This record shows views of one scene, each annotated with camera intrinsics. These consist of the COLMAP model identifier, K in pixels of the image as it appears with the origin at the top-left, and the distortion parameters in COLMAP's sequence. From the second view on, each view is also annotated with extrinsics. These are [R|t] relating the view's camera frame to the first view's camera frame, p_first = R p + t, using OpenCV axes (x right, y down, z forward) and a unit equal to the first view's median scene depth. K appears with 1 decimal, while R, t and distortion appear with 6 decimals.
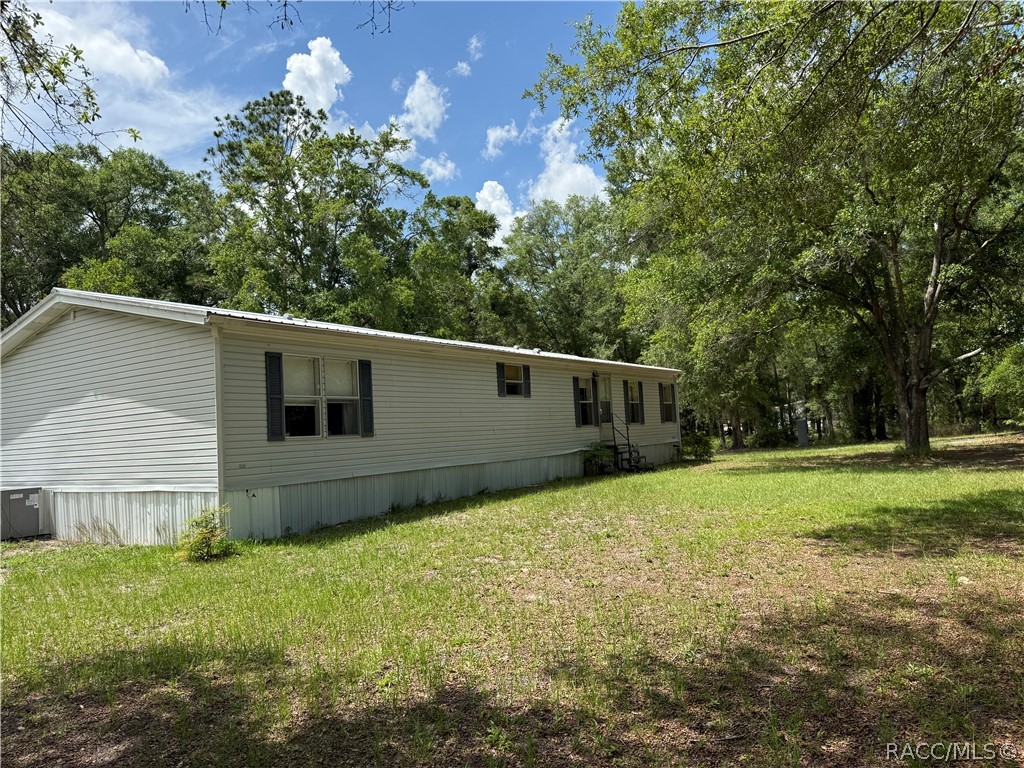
lens RADIAL K [[710.7, 0, 511.5], [0, 710.7, 400.7], [0, 0, 1]] dist [0.048901, -0.047845]
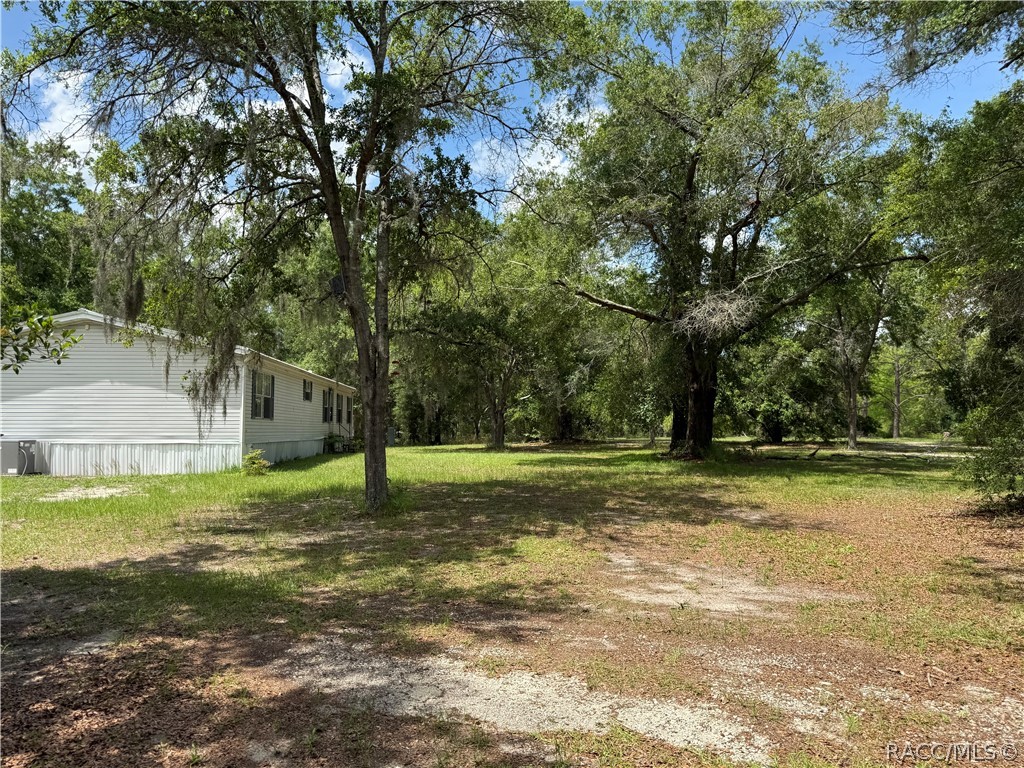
lens RADIAL K [[710.7, 0, 511.5], [0, 710.7, 400.7], [0, 0, 1]] dist [0.048901, -0.047845]
pose [[0.783762, 0.081036, 0.615752, -0.603162], [-0.072638, 0.996607, -0.038701, 0.021850], [-0.616799, -0.014395, 0.786989, -0.536581]]
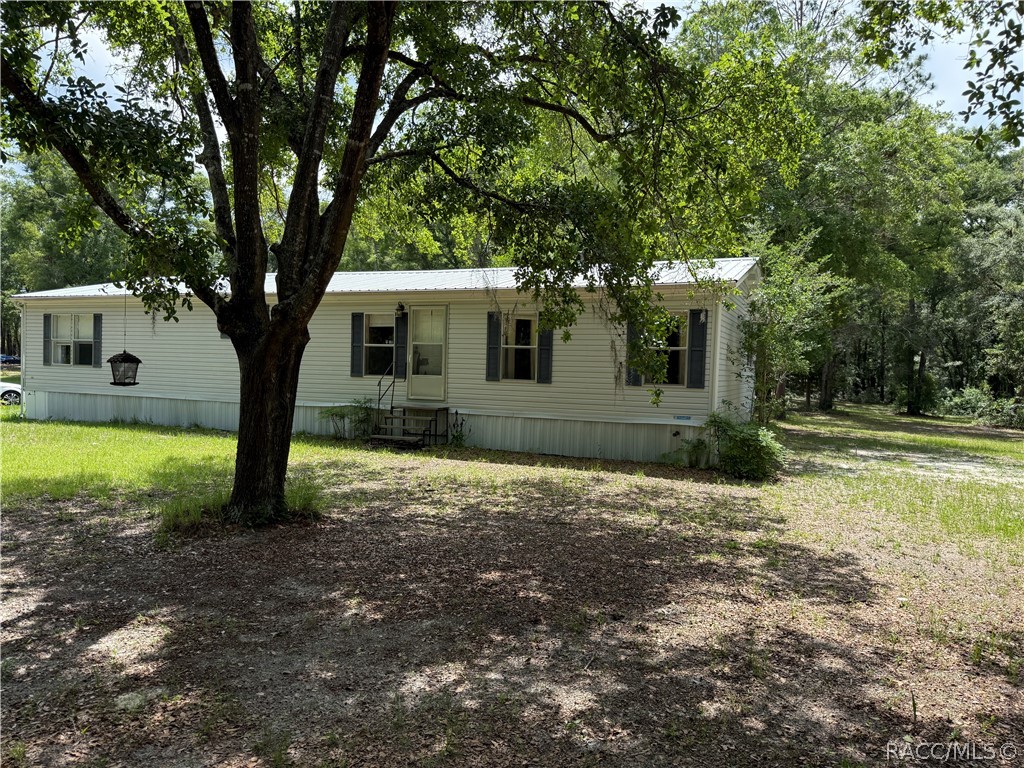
lens RADIAL K [[710.7, 0, 511.5], [0, 710.7, 400.7], [0, 0, 1]] dist [0.048901, -0.047845]
pose [[0.187376, 0.080521, -0.978982, 0.989244], [-0.003229, 0.996680, 0.081358, -0.002427], [0.982283, -0.012083, 0.187014, 1.105938]]
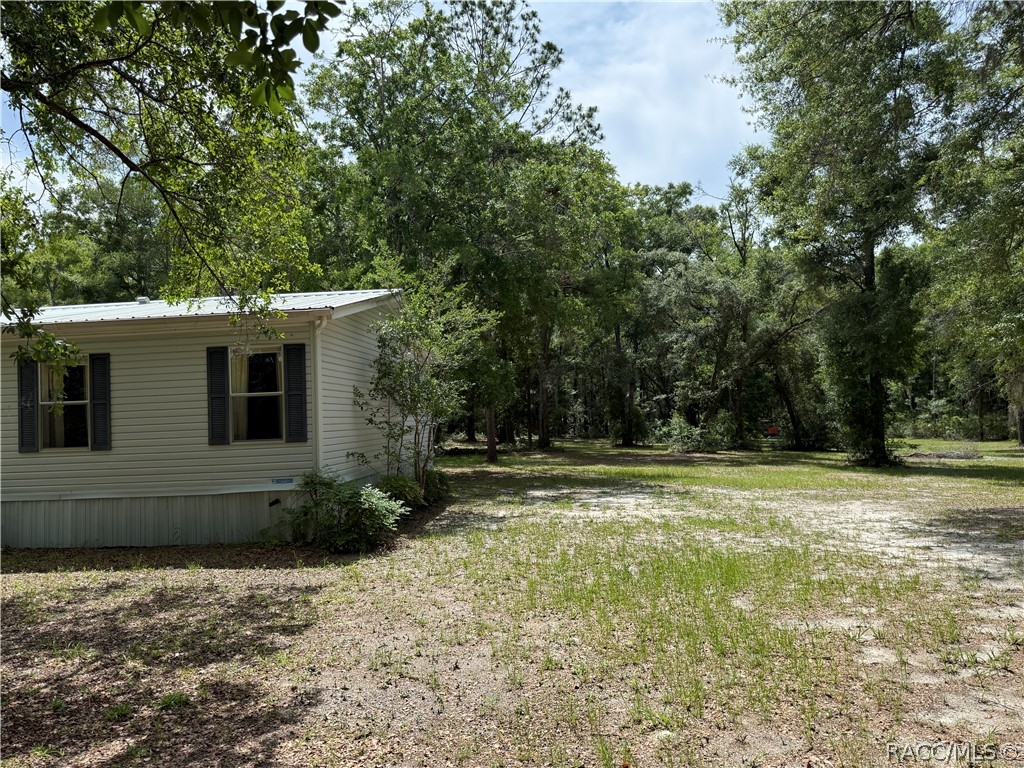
lens RADIAL K [[702.5, 0, 511.7], [0, 702.5, 405.9], [0, 0, 1]] dist [0.177175, -0.248411]
pose [[0.489162, -0.003809, -0.872185, 0.850021], [0.051439, 0.998376, 0.024489, 0.015956], [0.870675, -0.056844, 0.488564, 1.417680]]
